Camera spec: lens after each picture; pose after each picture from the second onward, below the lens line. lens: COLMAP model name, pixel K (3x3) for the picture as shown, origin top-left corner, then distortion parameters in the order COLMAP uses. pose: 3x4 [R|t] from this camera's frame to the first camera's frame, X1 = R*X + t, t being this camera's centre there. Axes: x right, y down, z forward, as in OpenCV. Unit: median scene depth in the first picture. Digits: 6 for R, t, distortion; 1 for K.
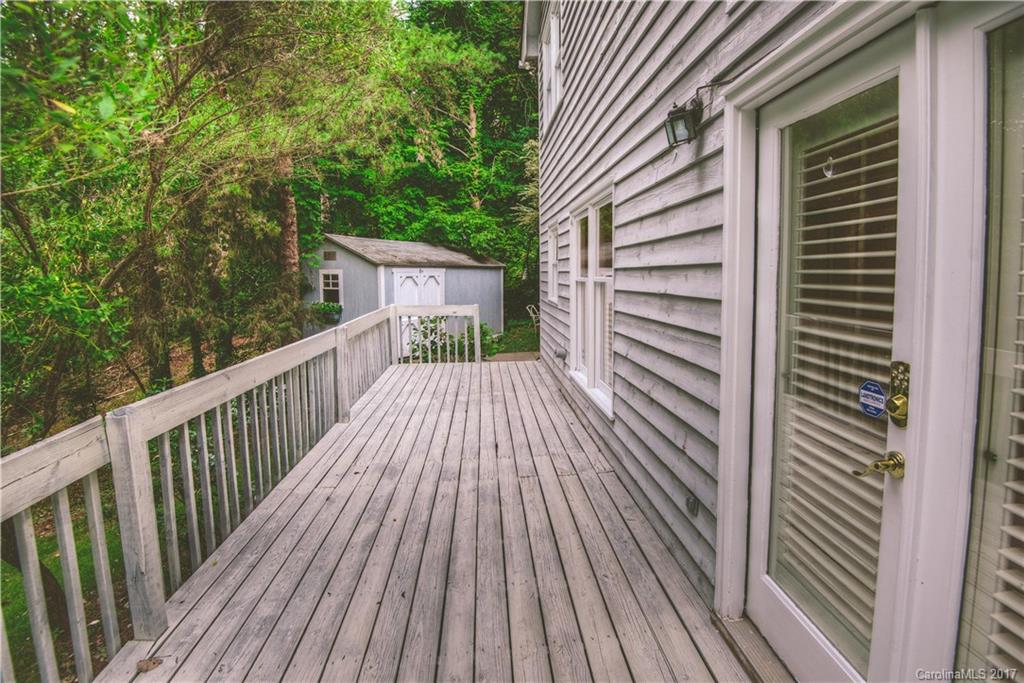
lens RADIAL K [[490.4, 0, 514.7], [0, 490.4, 312.0], [0, 0, 1]] dist [0.001246, -0.032034]
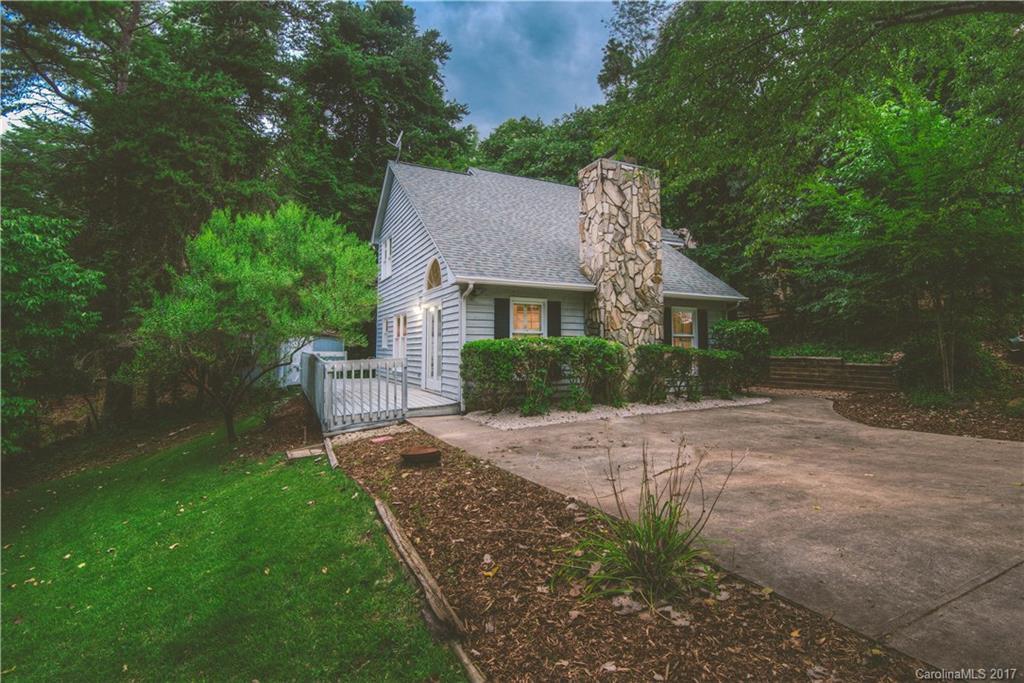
lens RADIAL K [[483.4, 0, 522.5], [0, 483.4, 320.0], [0, 0, 1]] dist [-0.002602, -0.027839]
pose [[0.919011, 0.044780, 0.391681, -0.281744], [0.012845, 0.989599, -0.143277, 0.226901], [-0.394023, 0.136704, 0.908877, -1.753768]]
